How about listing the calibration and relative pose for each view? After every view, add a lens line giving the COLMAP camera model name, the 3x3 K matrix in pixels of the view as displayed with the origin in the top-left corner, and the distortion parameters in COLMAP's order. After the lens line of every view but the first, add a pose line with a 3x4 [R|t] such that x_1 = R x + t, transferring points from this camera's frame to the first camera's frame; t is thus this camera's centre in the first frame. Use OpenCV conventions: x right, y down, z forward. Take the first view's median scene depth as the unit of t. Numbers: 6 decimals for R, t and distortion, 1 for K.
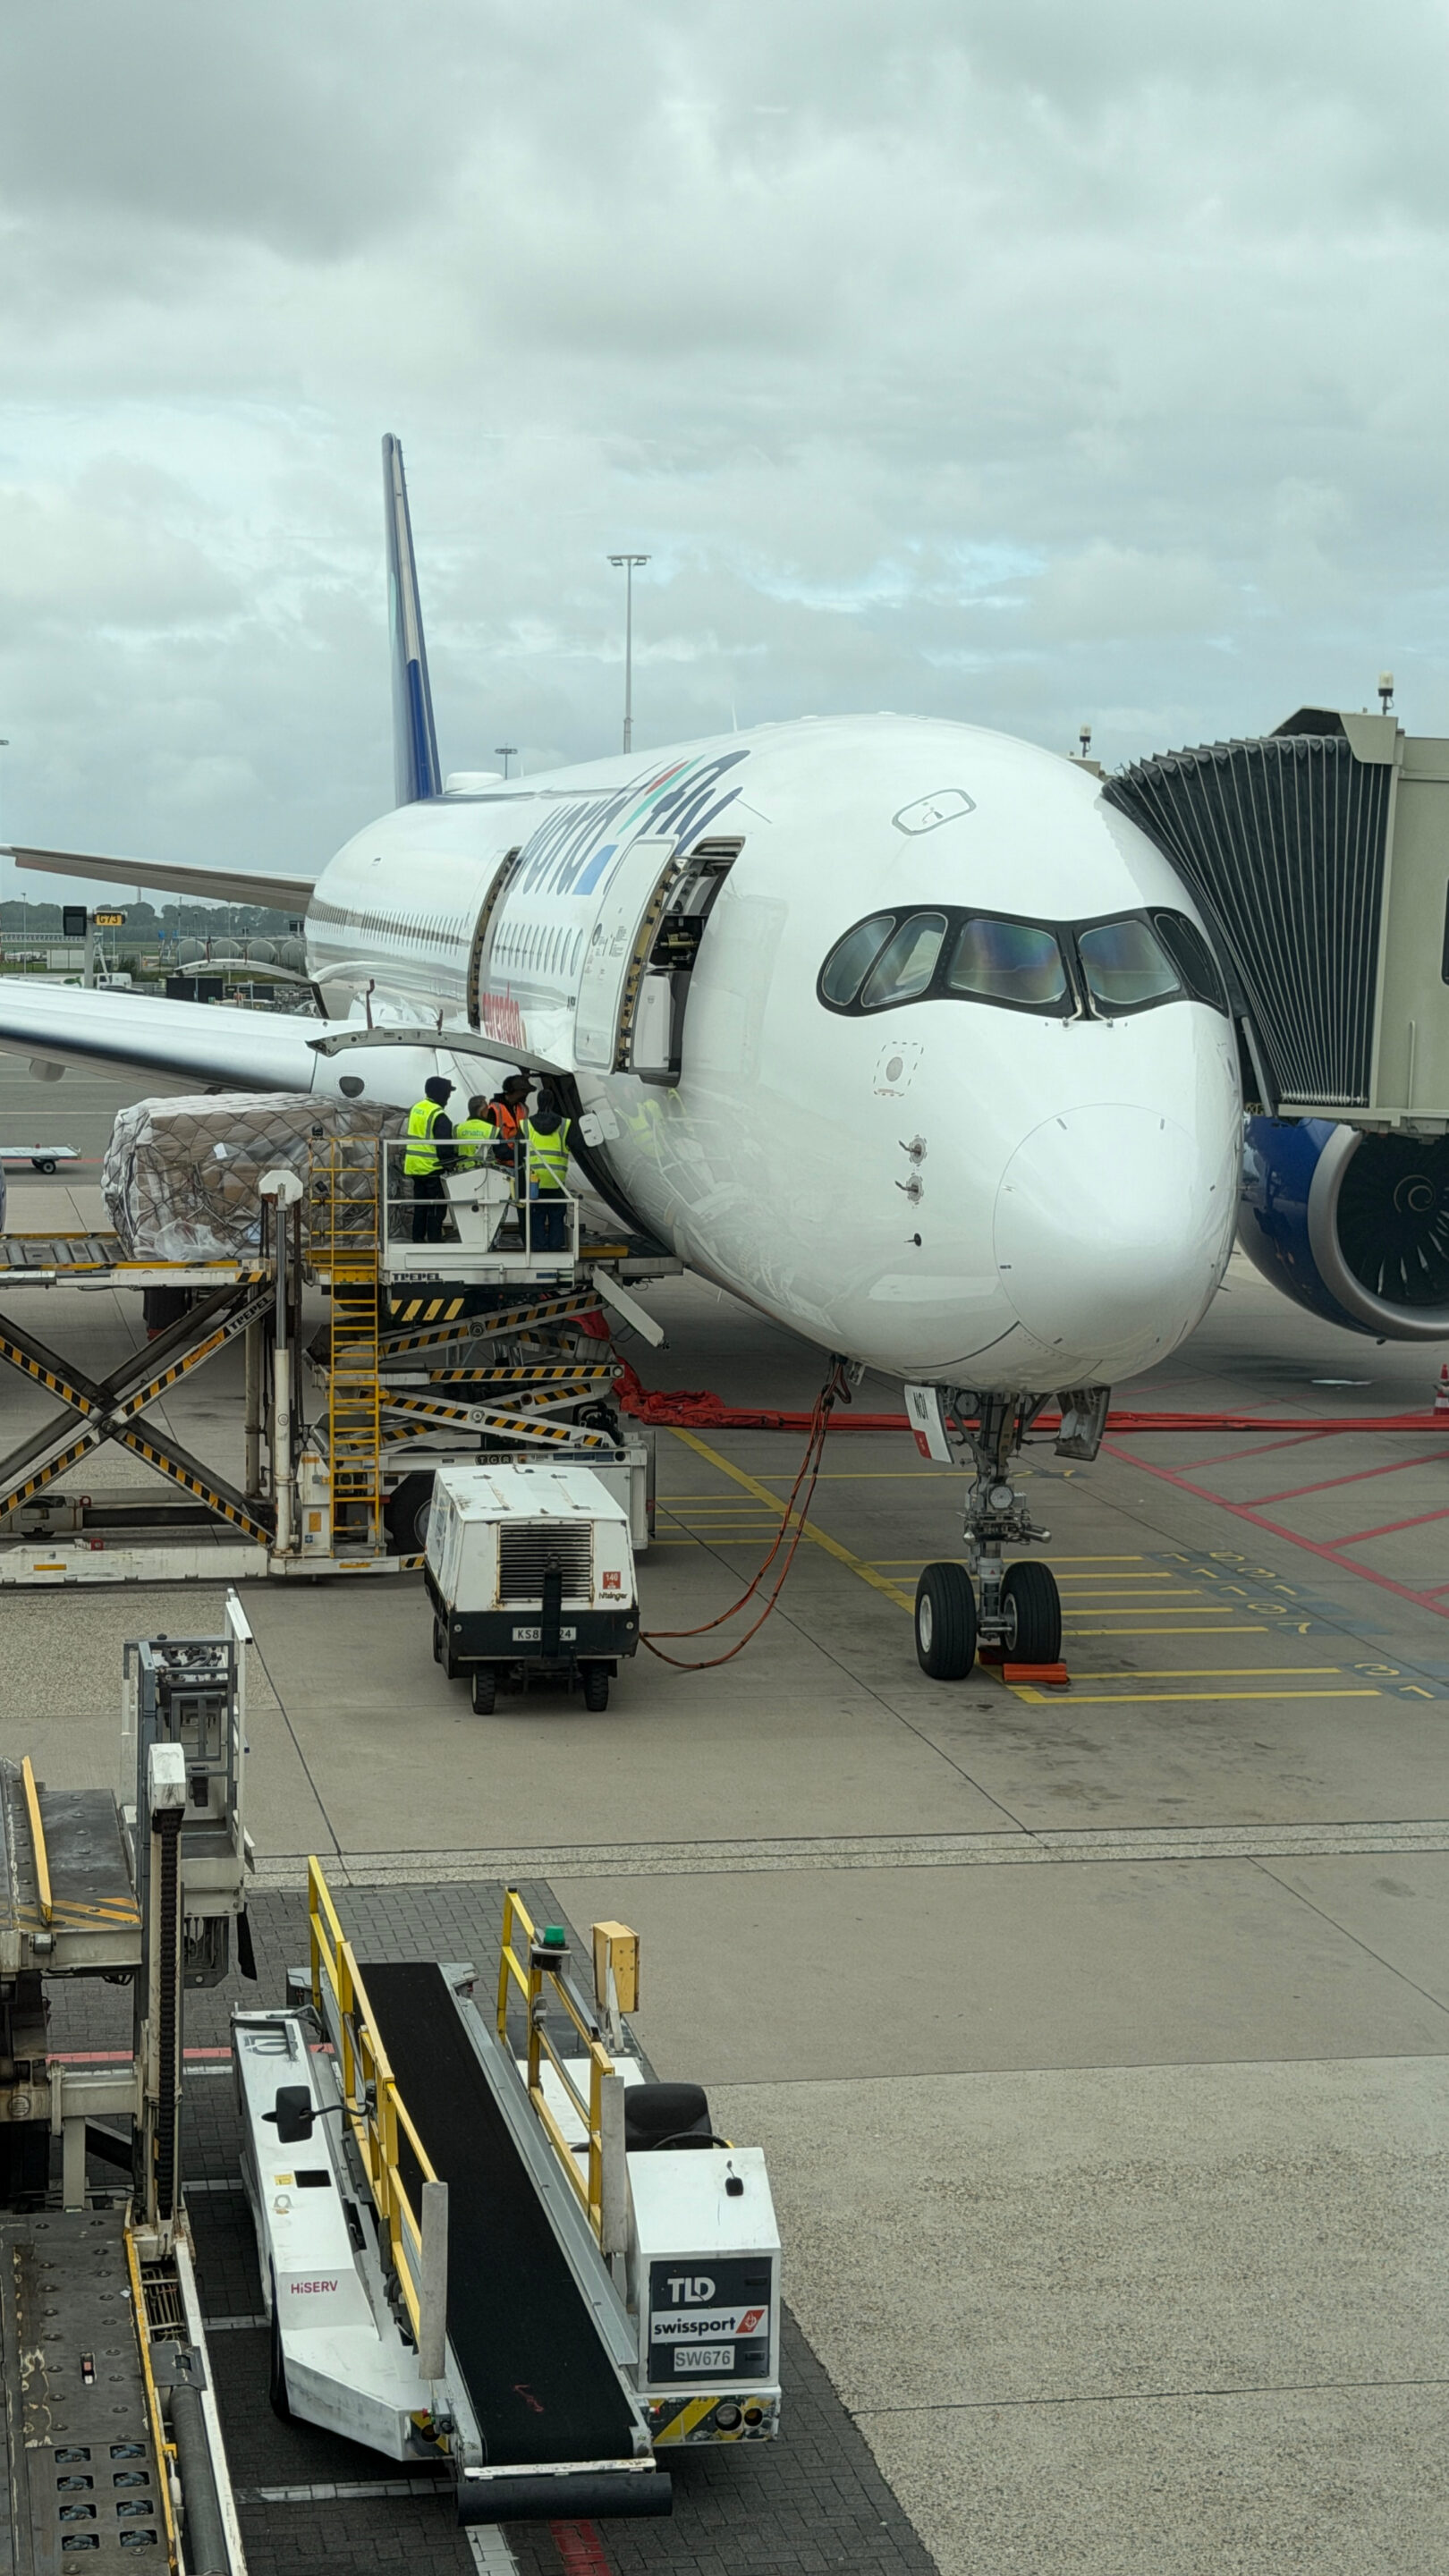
lens RADIAL K [[4166.8, 0, 724.5], [0, 4166.8, 1288.0], [0, 0, 1]] dist [0.165112, 0.016758]
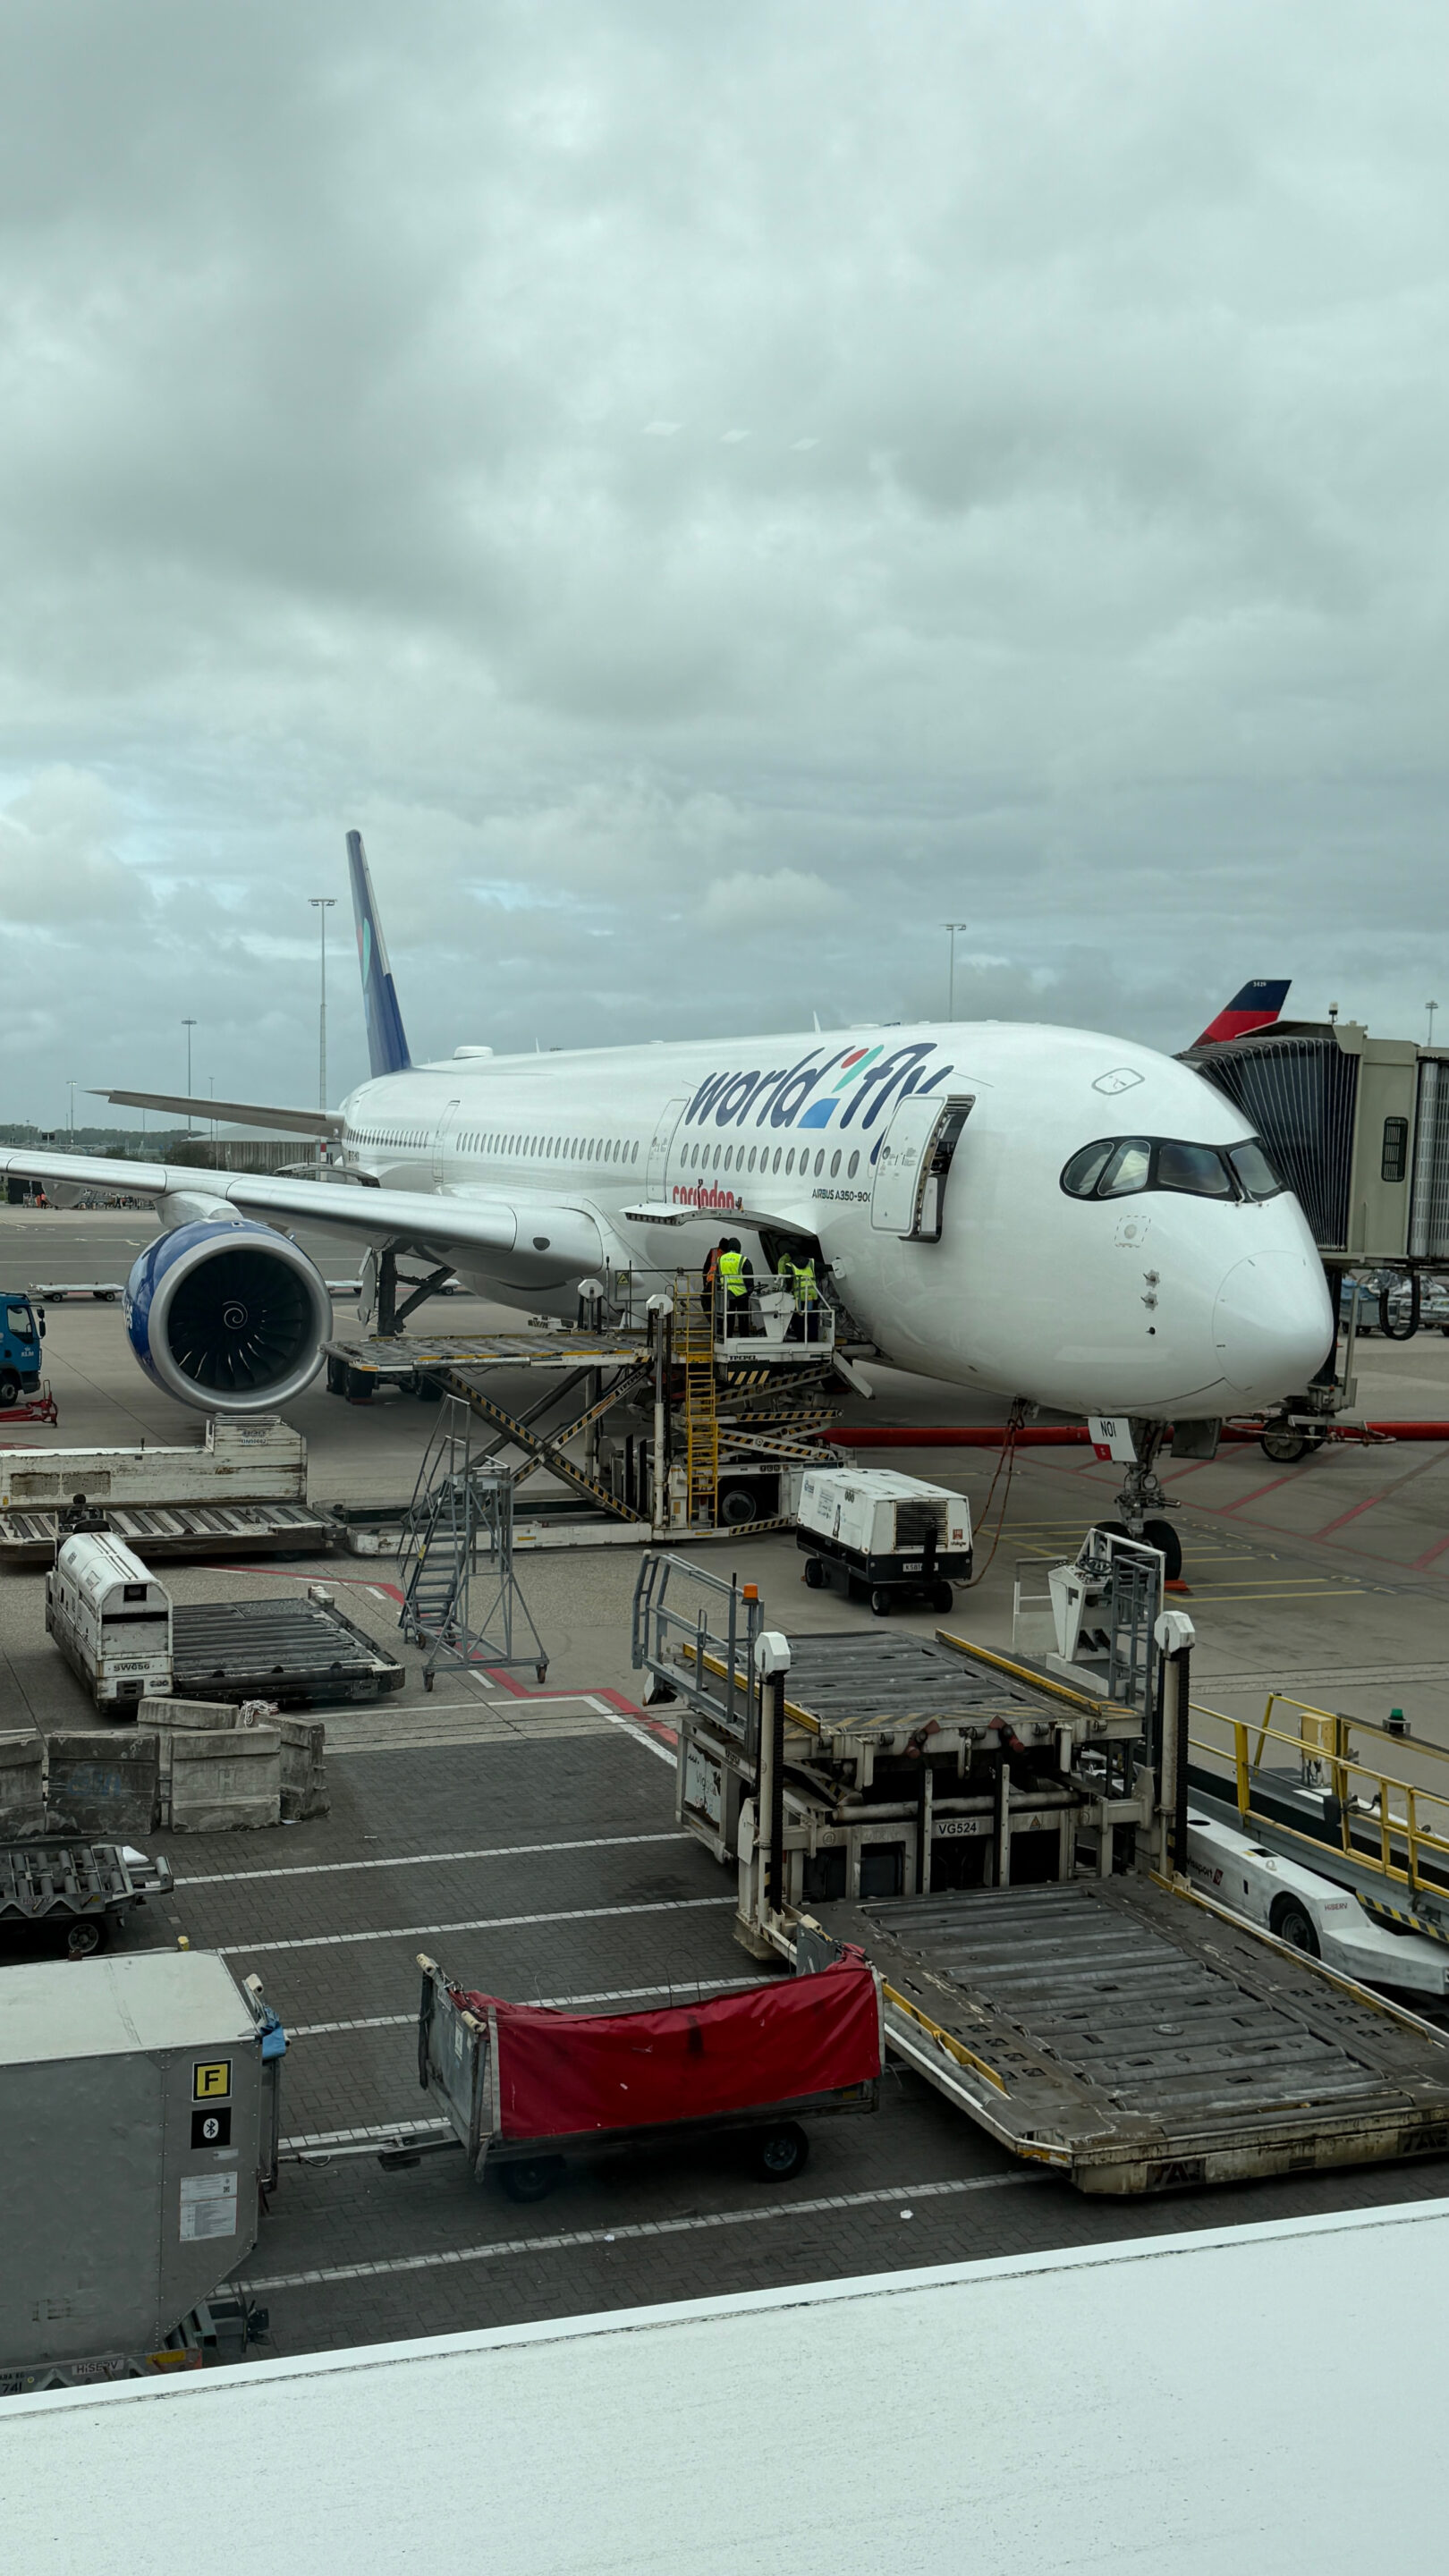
lens RADIAL K [[2702.7, 0, 724.5], [0, 2702.7, 1288.0], [0, 0, 1]] dist [0.167393, -0.001565]
pose [[0.987117, -0.009273, 0.159731, -0.252209], [0.014176, 0.999462, -0.029585, 0.001212], [-0.159371, 0.031468, 0.986717, -0.061833]]
